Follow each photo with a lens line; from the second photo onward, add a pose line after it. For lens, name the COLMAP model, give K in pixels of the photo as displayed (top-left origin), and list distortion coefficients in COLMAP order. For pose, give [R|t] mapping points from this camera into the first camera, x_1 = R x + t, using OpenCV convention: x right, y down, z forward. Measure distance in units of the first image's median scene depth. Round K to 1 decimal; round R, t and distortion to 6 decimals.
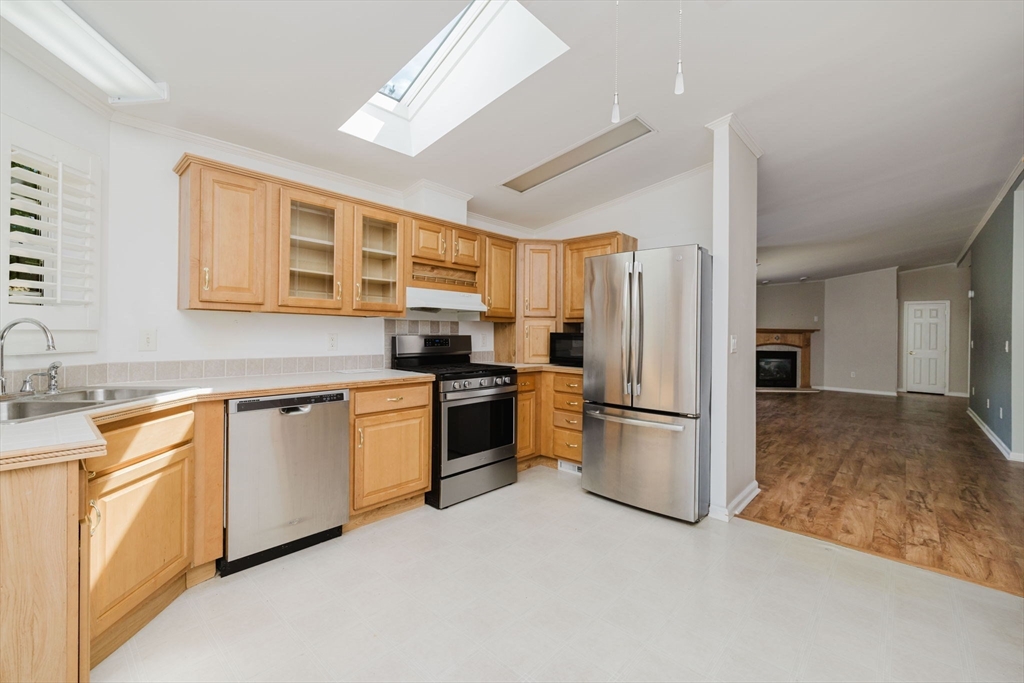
lens RADIAL K [[421.3, 0, 514.8], [0, 421.3, 327.8], [0, 0, 1]] dist [-0.001847, -0.000181]
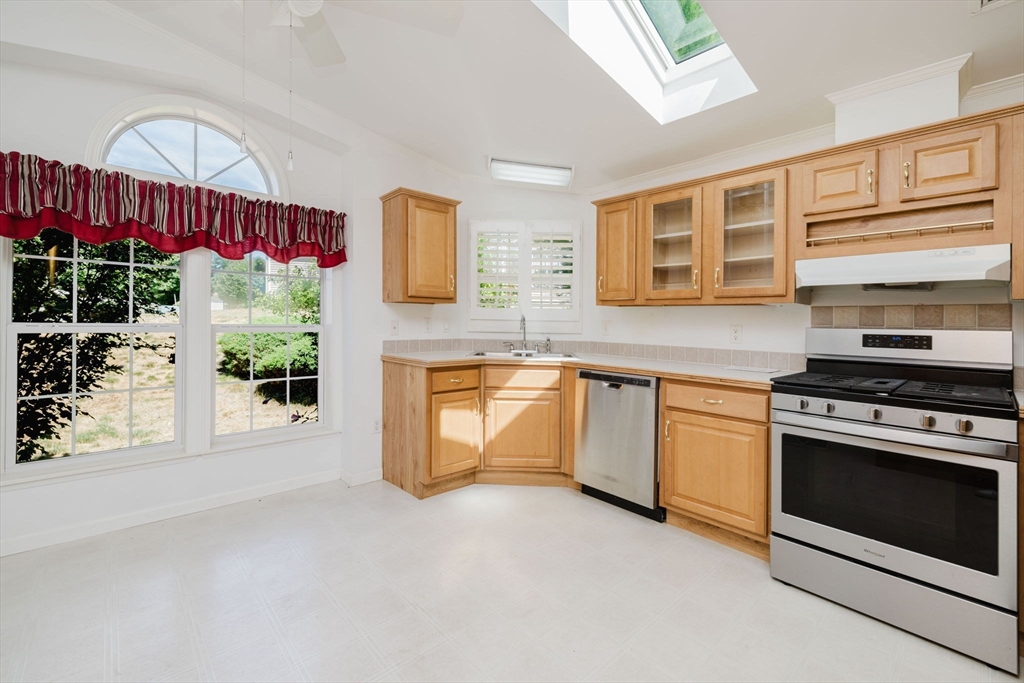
lens RADIAL K [[438.7, 0, 512.7], [0, 438.7, 319.1], [0, 0, 1]] dist [0.002497, 0.000360]
pose [[-0.082818, -0.015425, -0.996445, 0.622570], [-0.004418, 0.999876, -0.015111, 0.019673], [0.996555, 0.003150, -0.082875, 0.670342]]
